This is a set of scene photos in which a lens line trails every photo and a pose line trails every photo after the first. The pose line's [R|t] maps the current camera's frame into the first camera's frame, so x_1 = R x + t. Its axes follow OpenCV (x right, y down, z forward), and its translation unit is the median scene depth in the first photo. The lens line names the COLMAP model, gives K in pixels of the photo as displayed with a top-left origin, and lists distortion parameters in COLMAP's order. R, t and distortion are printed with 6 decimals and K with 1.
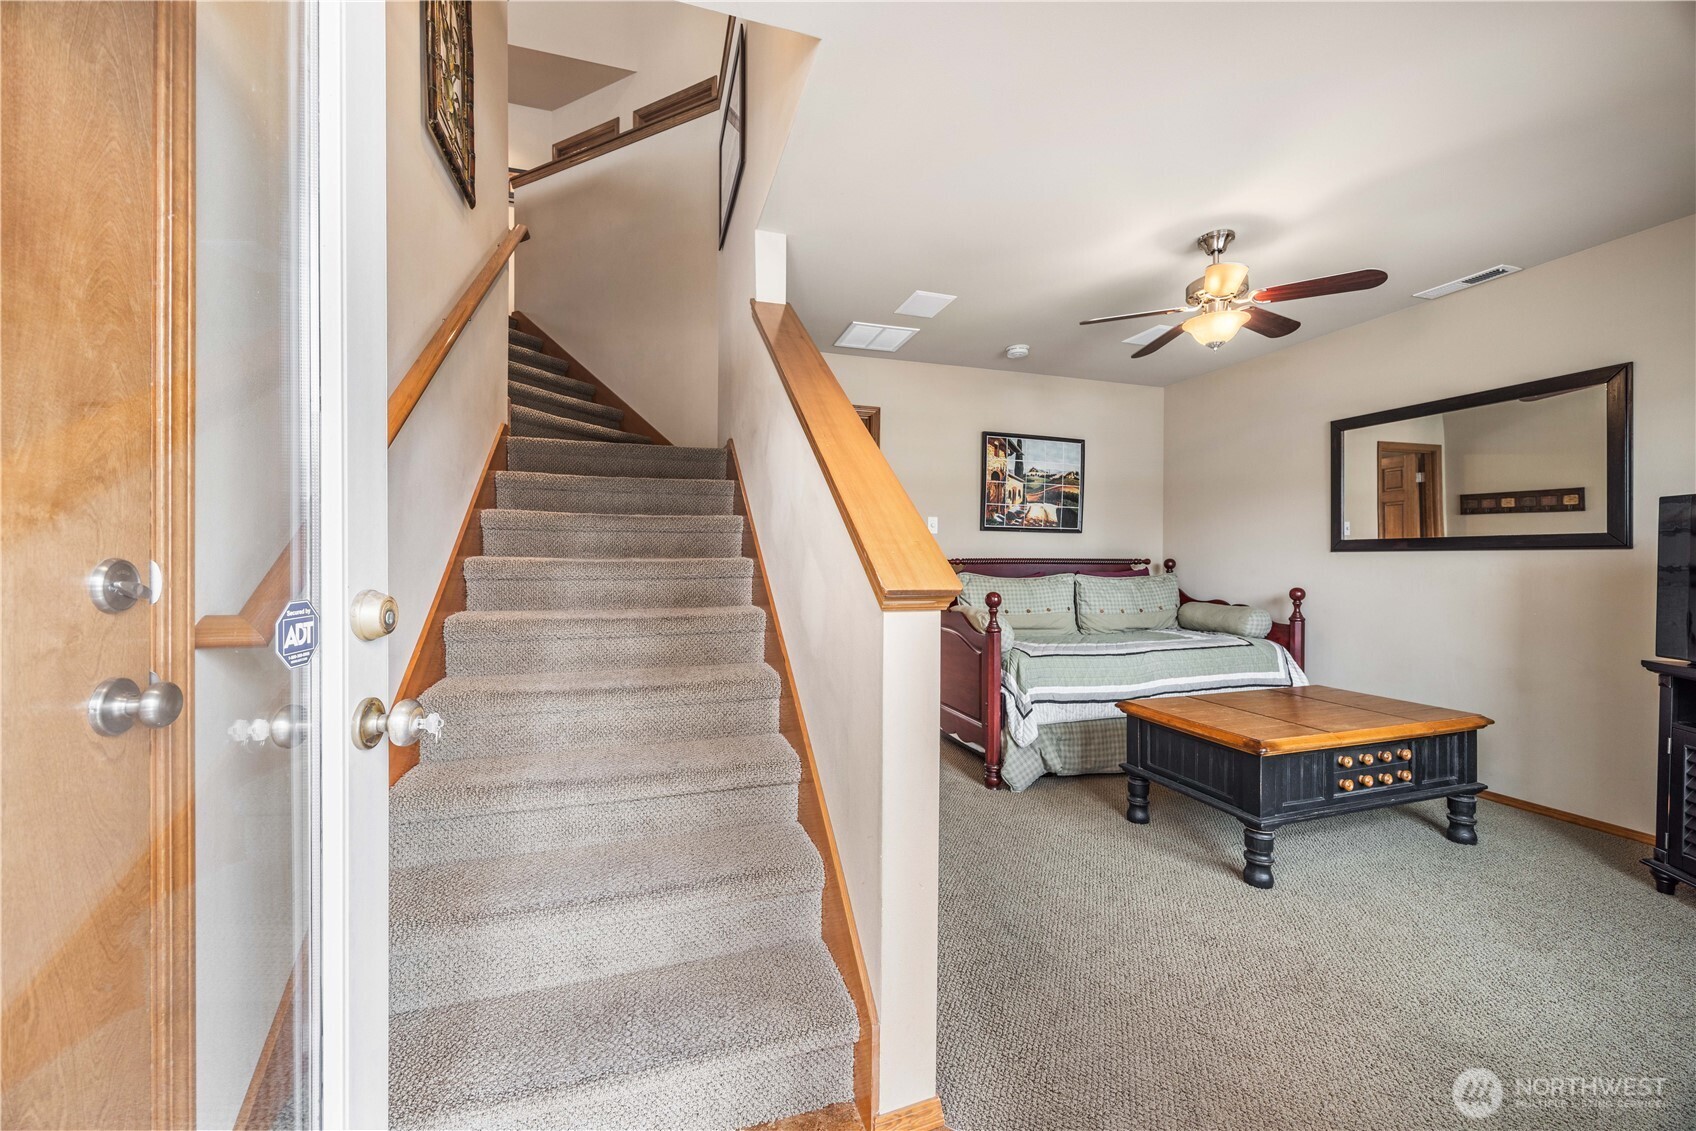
lens RADIAL K [[651.3, 0, 835.7], [0, 651.3, 563.6], [0, 0, 1]] dist [-0.002529, -0.000297]
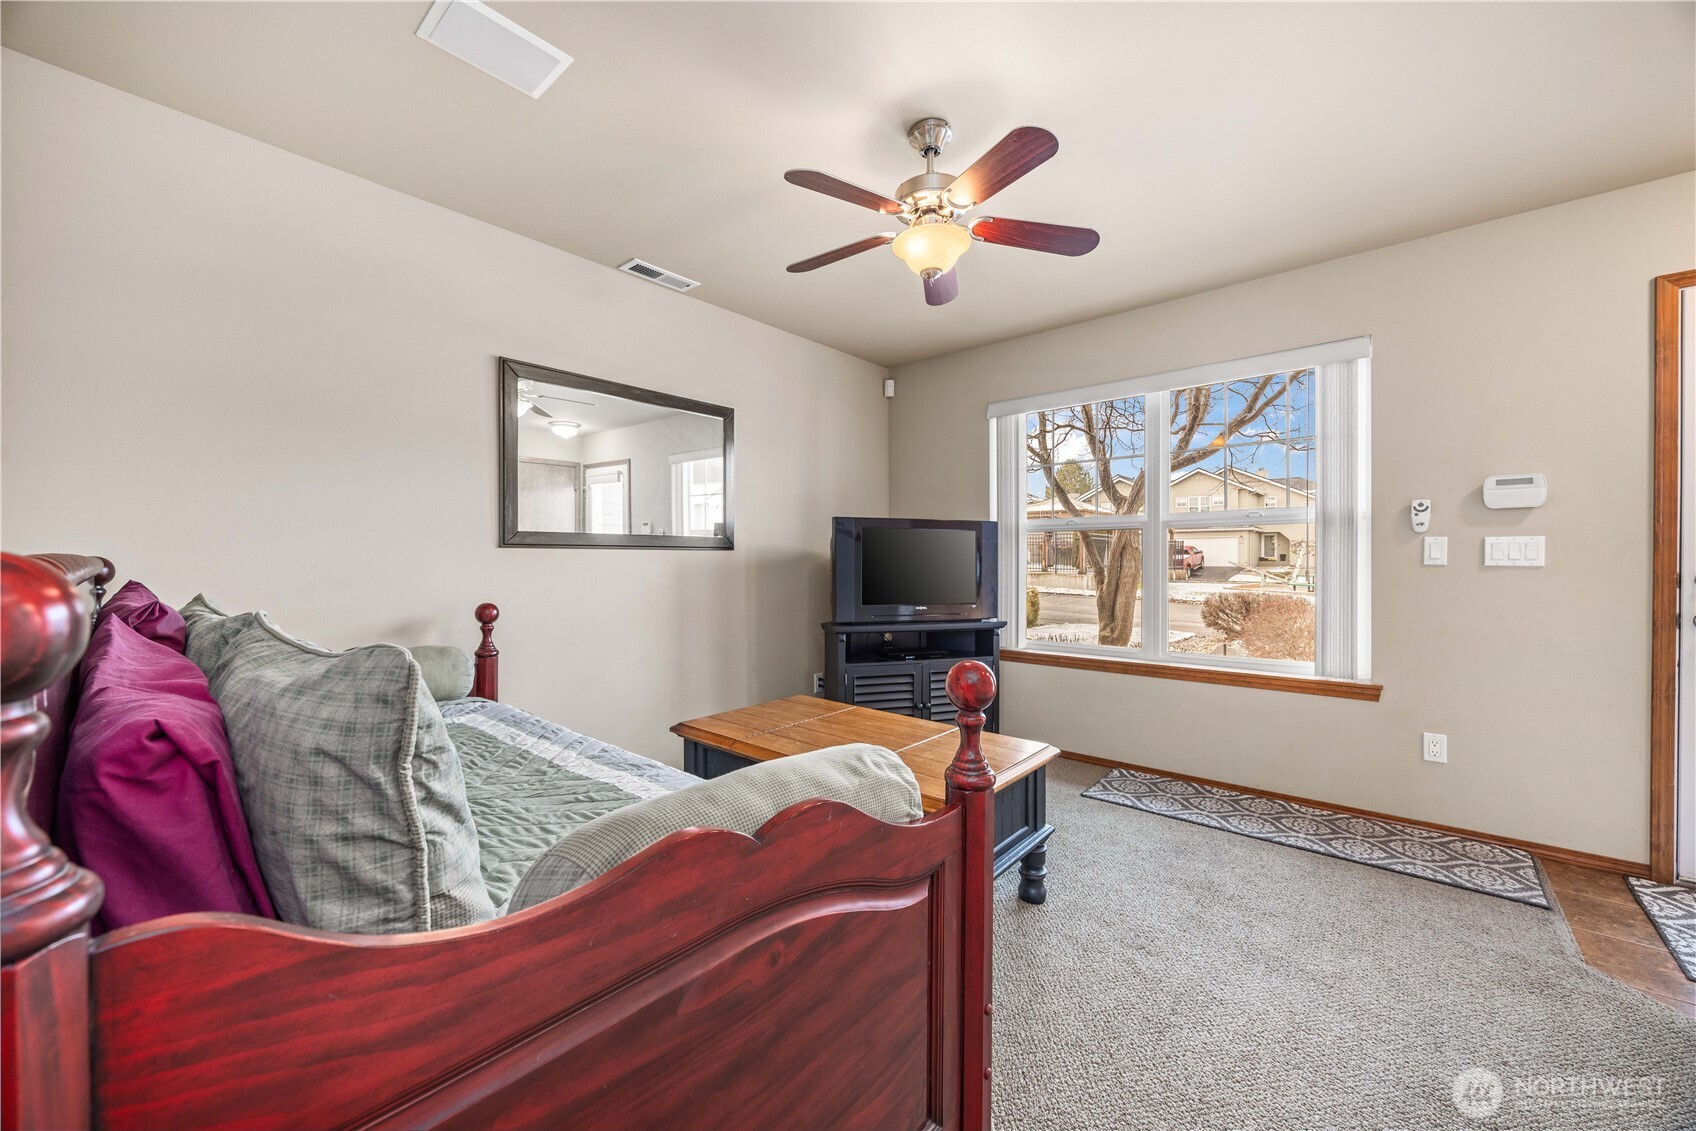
lens RADIAL K [[651.3, 0, 840.3], [0, 651.3, 565.6], [0, 0, 1]] dist [-0.002529, -0.000297]
pose [[-0.534754, -0.005634, 0.844989, -0.004761], [0.008347, 0.999894, 0.011950, -0.003572], [-0.844966, 0.013443, -0.534650, 0.863713]]
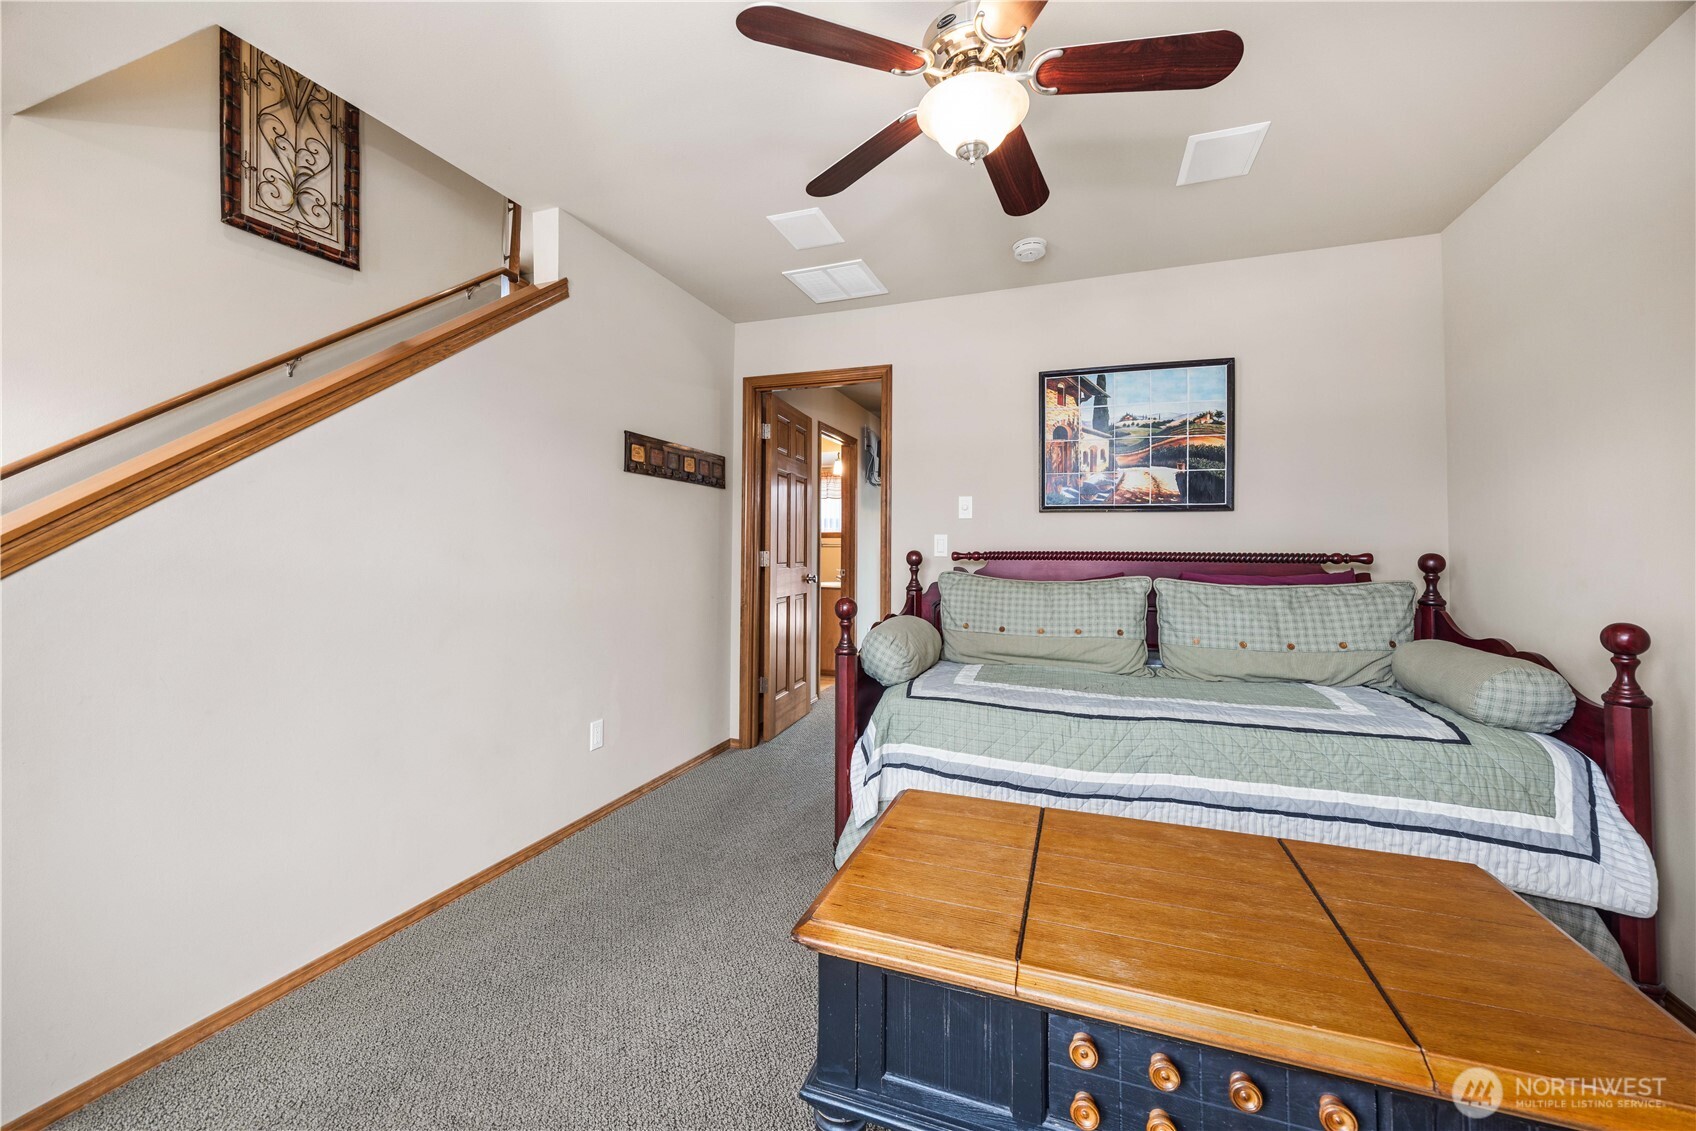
lens RADIAL K [[651.3, 0, 807.4], [0, 651.3, 538.4], [0, 0, 1]] dist [-0.002529, -0.000297]
pose [[0.783505, -0.009947, -0.621306, 0.460370], [-0.008794, 0.999594, -0.027093, -0.001237], [0.621323, 0.026691, 0.783099, 0.289292]]
